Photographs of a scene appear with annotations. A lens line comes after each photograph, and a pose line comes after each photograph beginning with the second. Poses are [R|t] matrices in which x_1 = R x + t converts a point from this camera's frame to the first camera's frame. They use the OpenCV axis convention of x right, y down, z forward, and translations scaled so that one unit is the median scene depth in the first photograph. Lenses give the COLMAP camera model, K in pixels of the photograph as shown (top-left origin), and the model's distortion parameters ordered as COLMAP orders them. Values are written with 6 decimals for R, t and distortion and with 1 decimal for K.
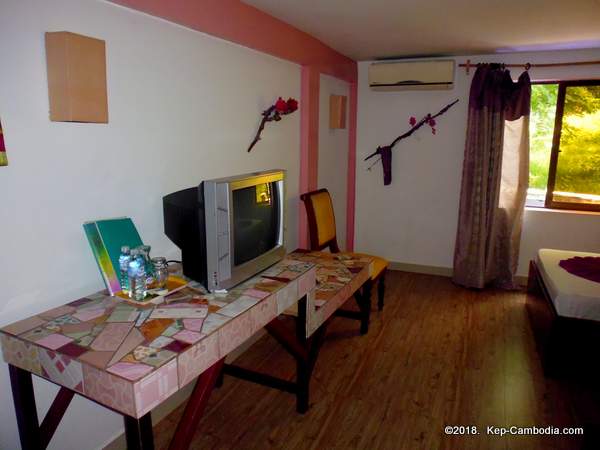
lens RADIAL K [[431.1, 0, 300.3], [0, 431.1, 223.8], [0, 0, 1]] dist [-0.054877, 0.012092]
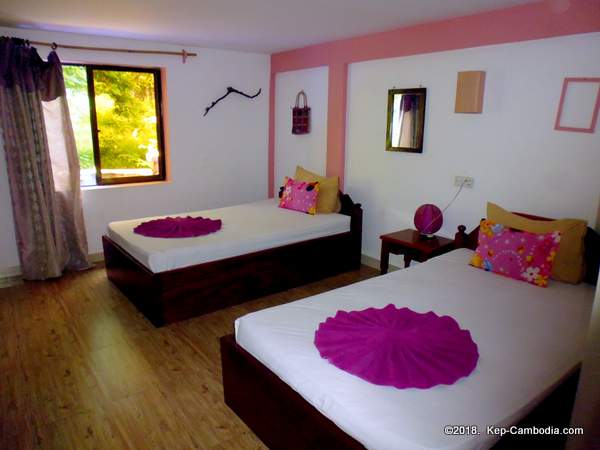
lens RADIAL K [[431.1, 0, 302.2], [0, 431.1, 227.2], [0, 0, 1]] dist [-0.054877, 0.012092]
pose [[0.480802, -0.208245, 0.851741, -0.105435], [0.164227, 0.975585, 0.145820, -0.007167], [-0.861312, 0.069768, 0.503263, 0.034089]]
